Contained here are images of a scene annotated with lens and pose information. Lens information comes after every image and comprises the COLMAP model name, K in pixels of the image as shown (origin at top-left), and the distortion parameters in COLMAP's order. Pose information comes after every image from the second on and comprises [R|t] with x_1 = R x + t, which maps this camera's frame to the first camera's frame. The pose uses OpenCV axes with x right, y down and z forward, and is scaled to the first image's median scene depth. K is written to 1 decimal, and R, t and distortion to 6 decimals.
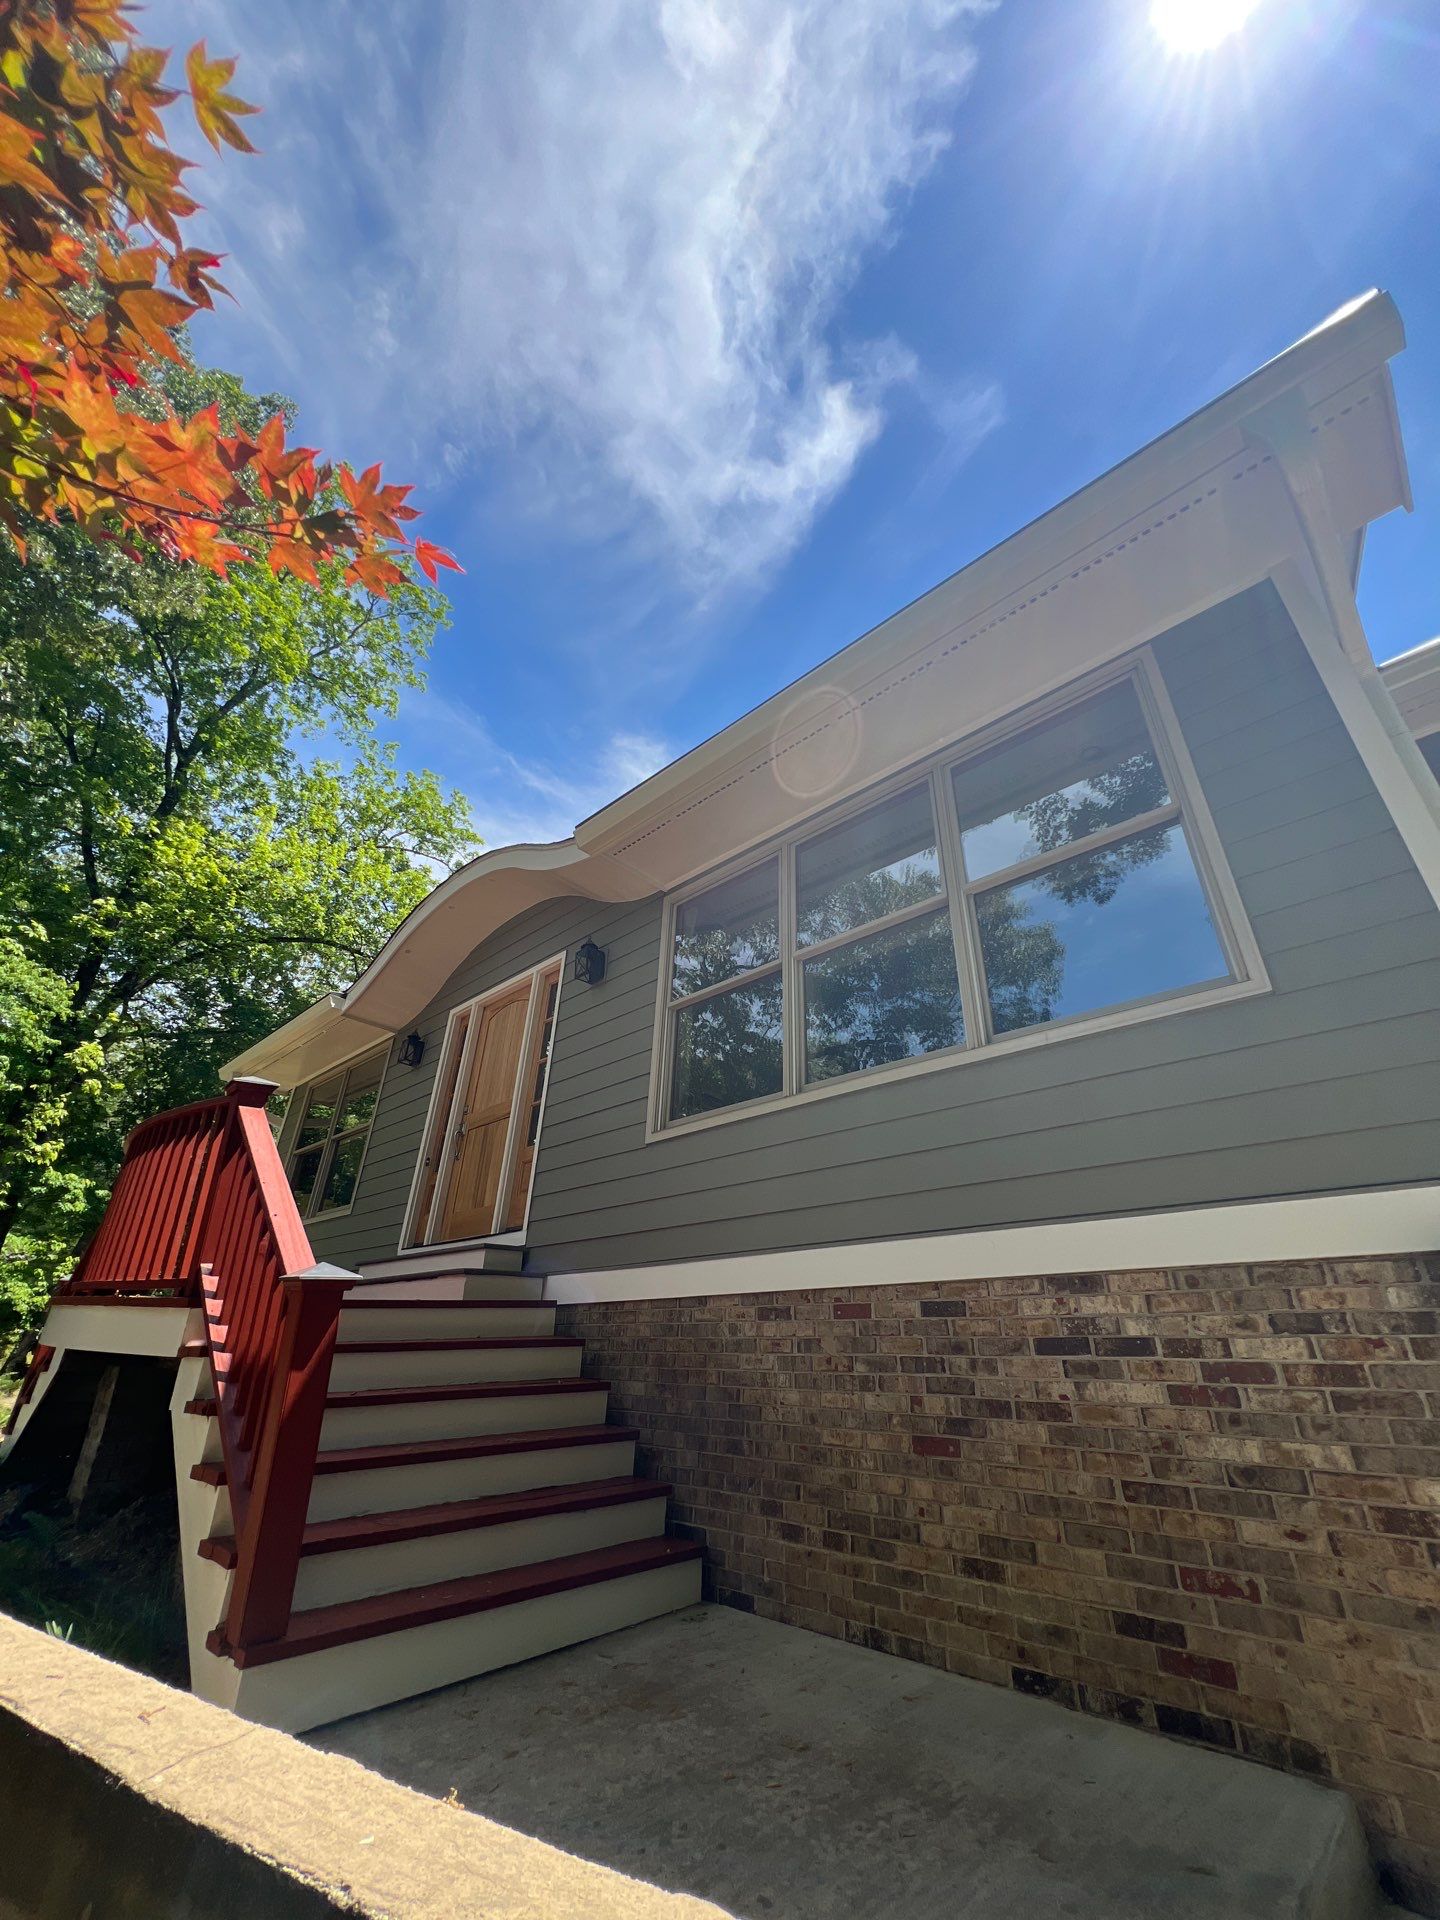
lens RADIAL K [[769.7, 0, 720.0], [0, 769.7, 960.0], [0, 0, 1]] dist [-0.013096, 0.009696]
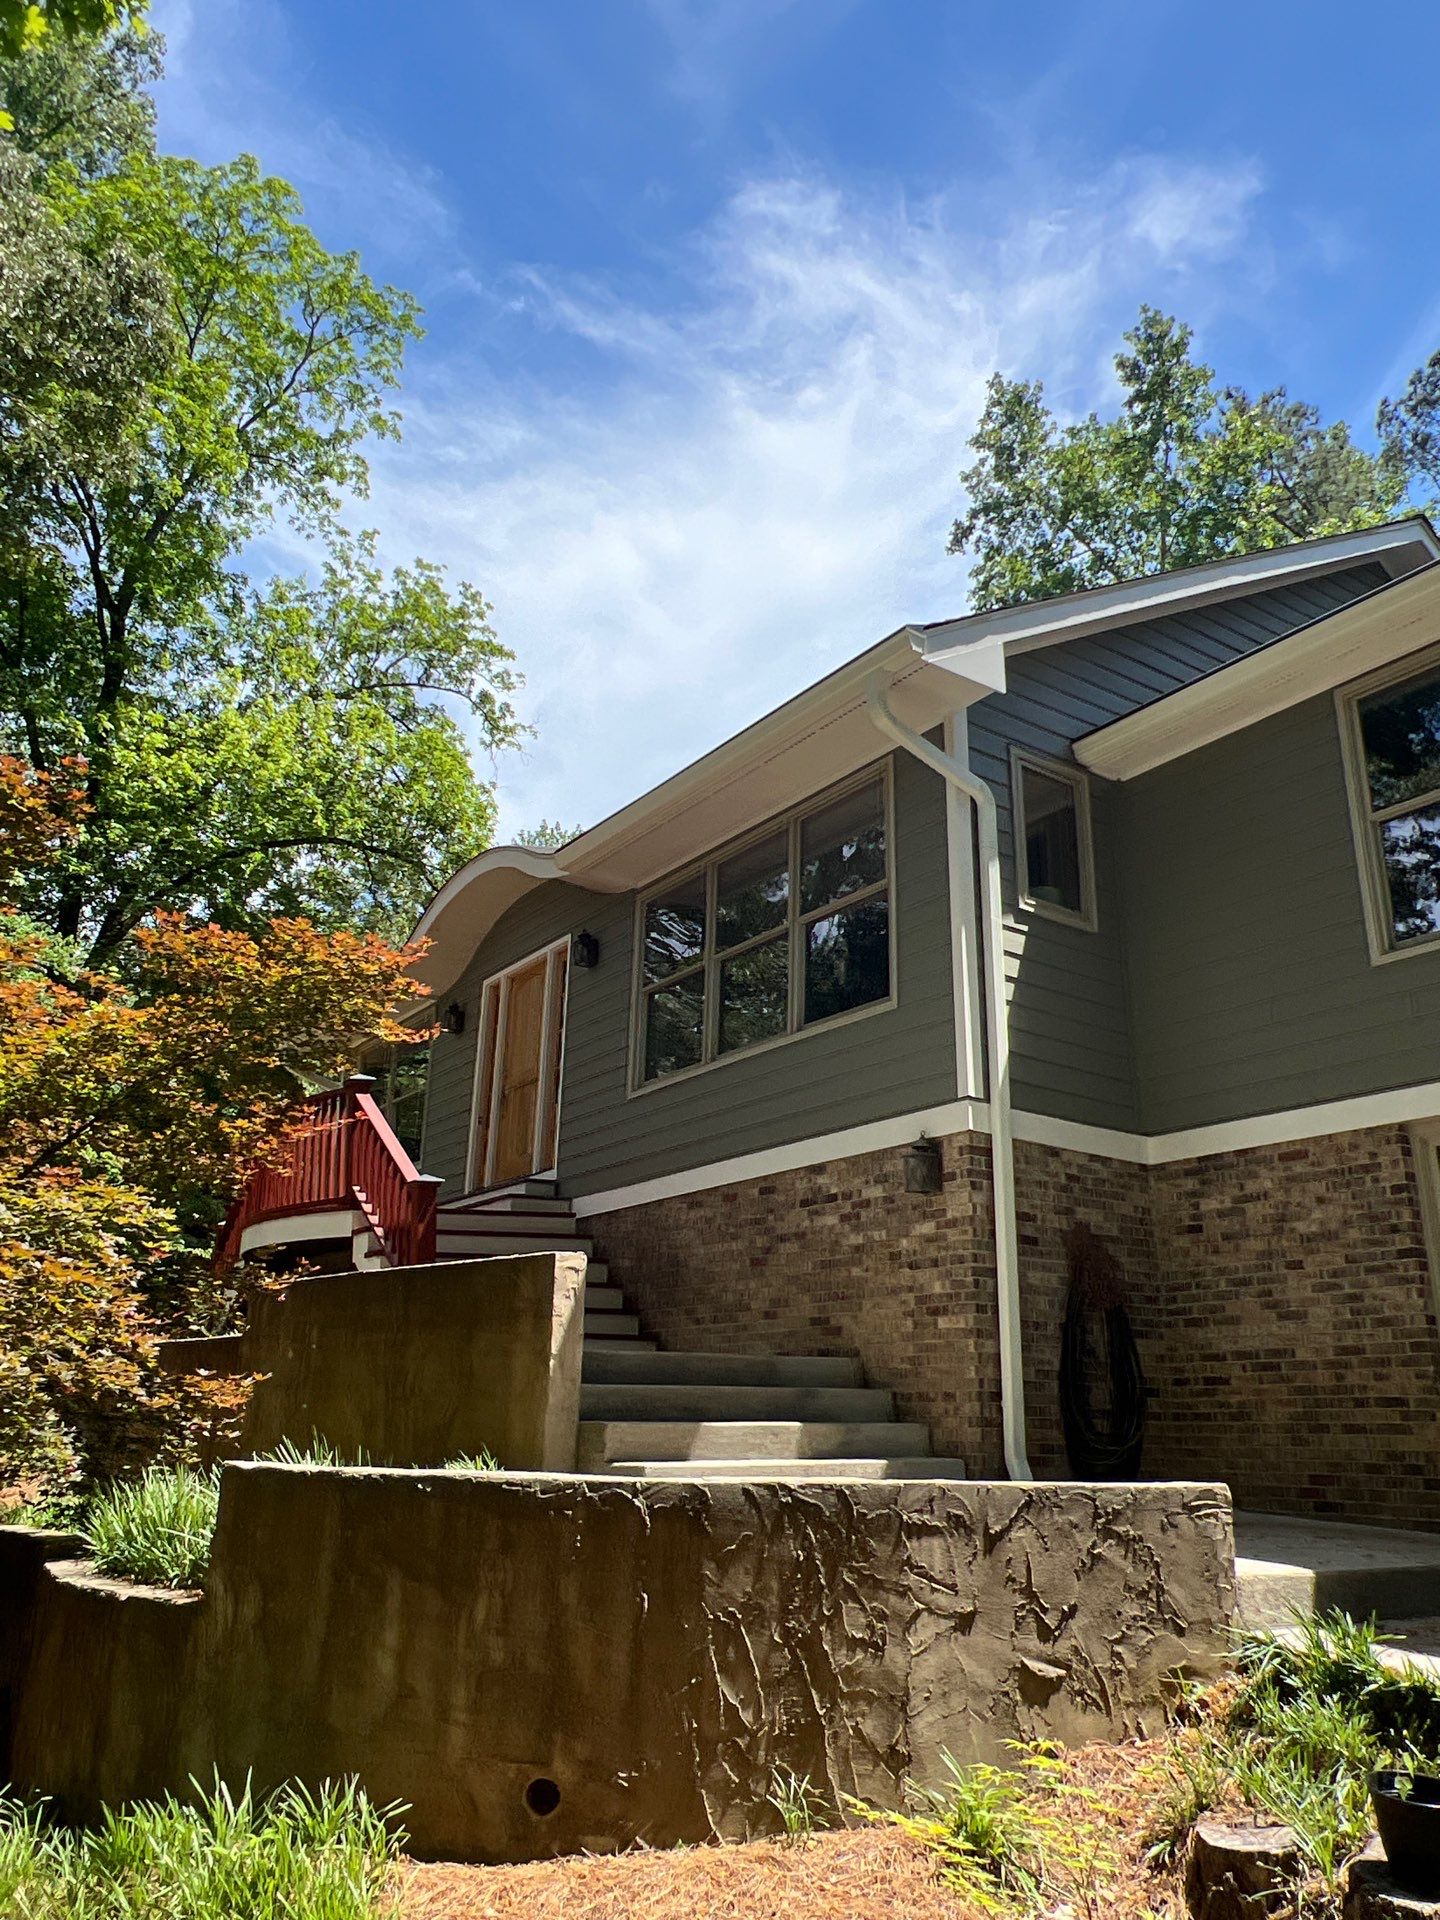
lens RADIAL K [[1411.2, 0, 725.1], [0, 1411.2, 953.1], [0, 0, 1]] dist [0.007190, -0.012840]
pose [[0.978535, -0.074756, -0.192044, 0.864207], [0.104227, 0.983441, 0.148255, -0.552116], [0.177781, -0.165089, 0.970124, -2.020775]]
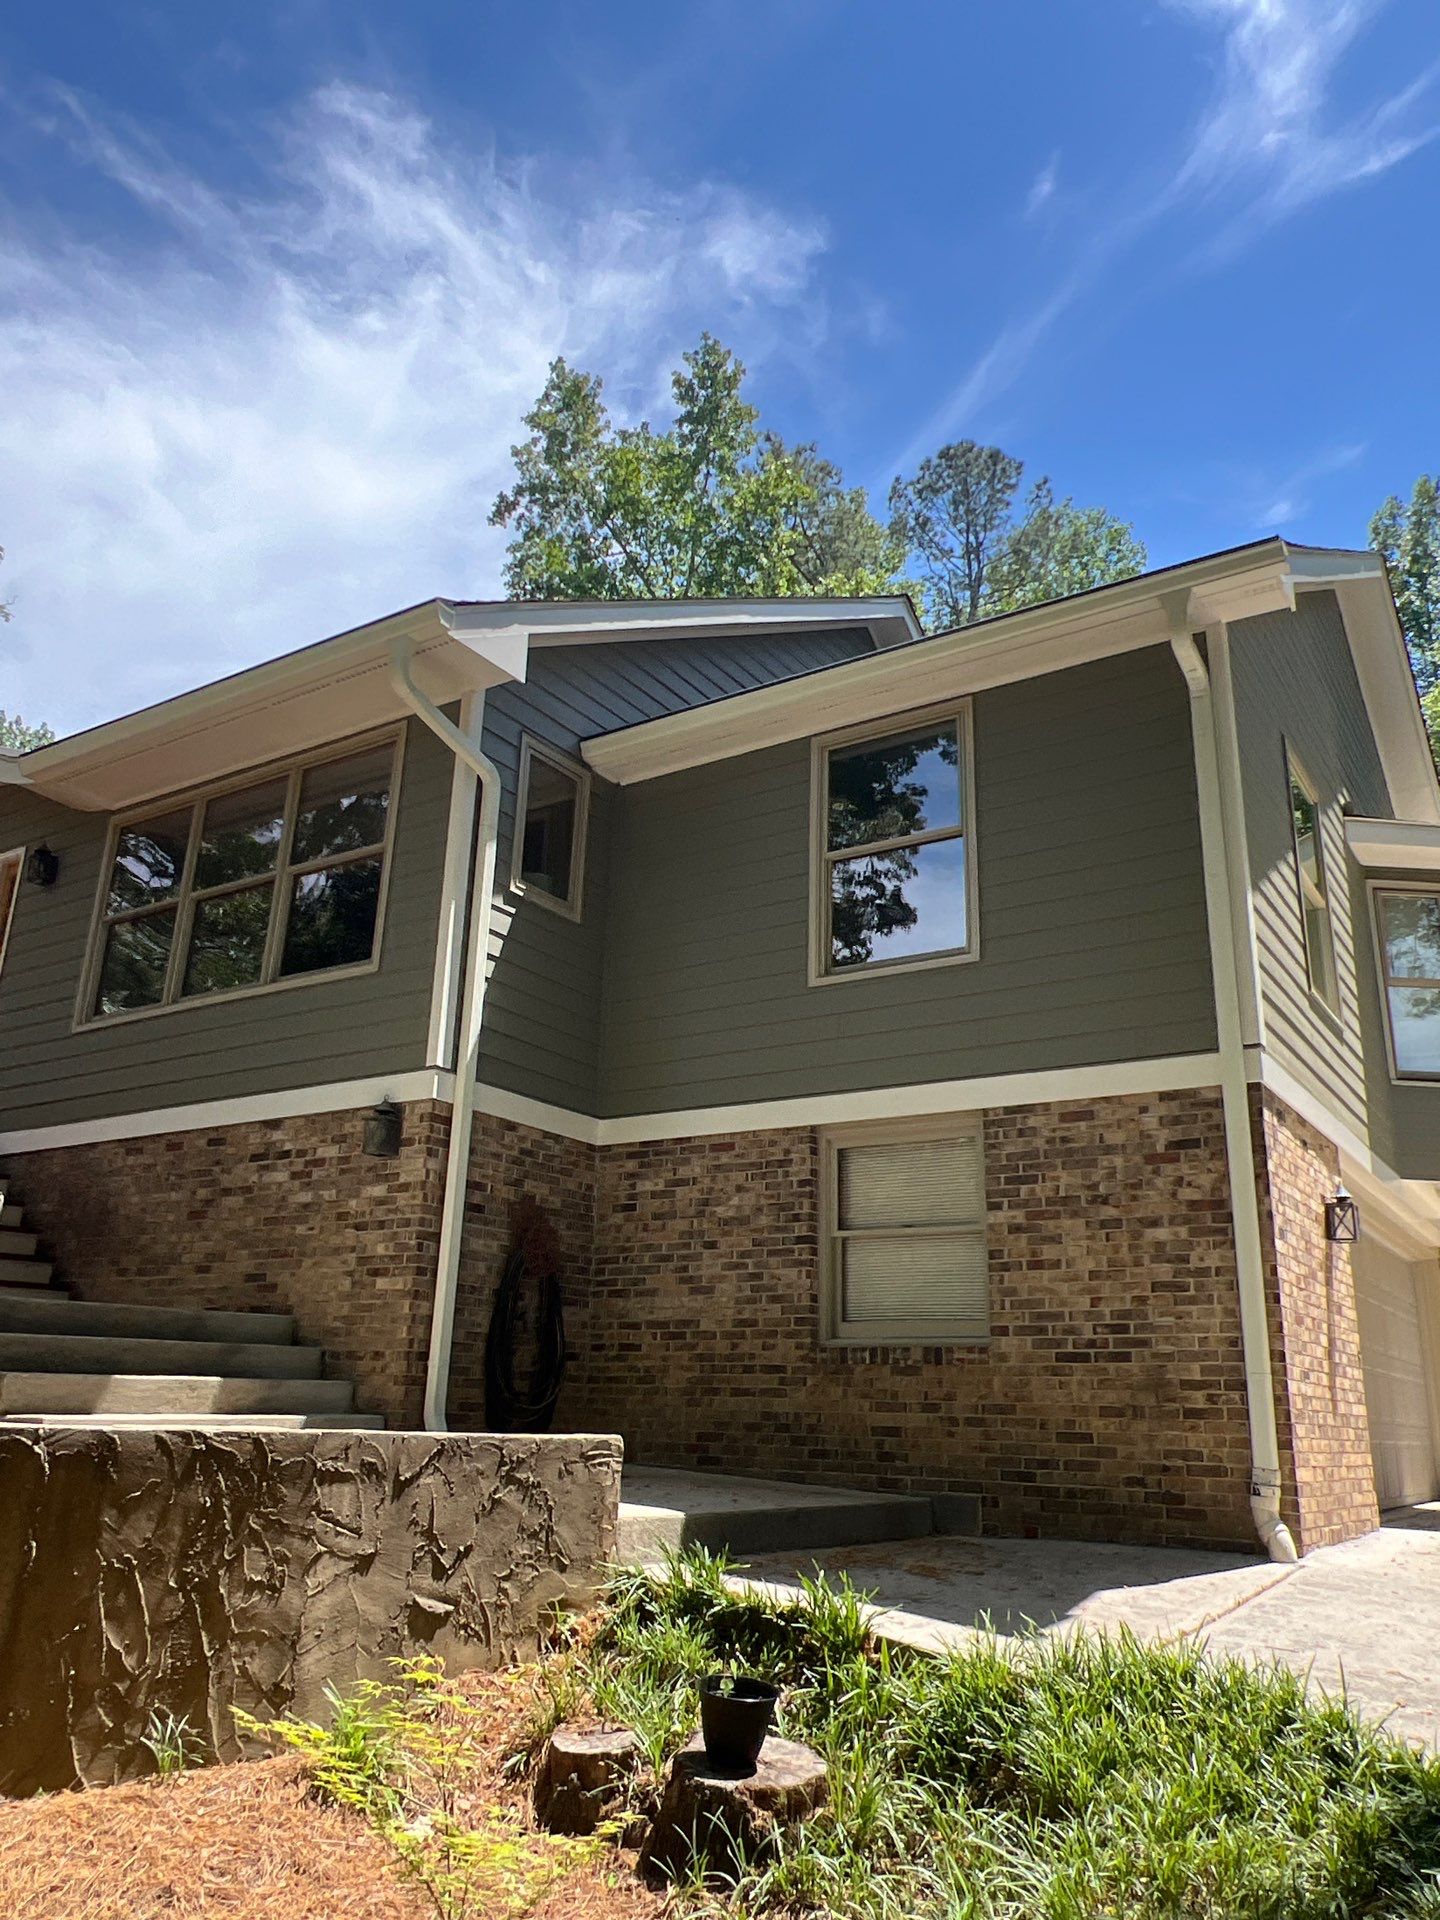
lens RADIAL K [[1411.2, 0, 725.1], [0, 1411.2, 953.1], [0, 0, 1]] dist [0.007190, -0.012840]
pose [[0.984706, 0.056773, 0.164714, 0.869936], [-0.085428, 0.981302, 0.172476, -0.577248], [-0.151842, -0.183910, 0.971144, -2.101087]]
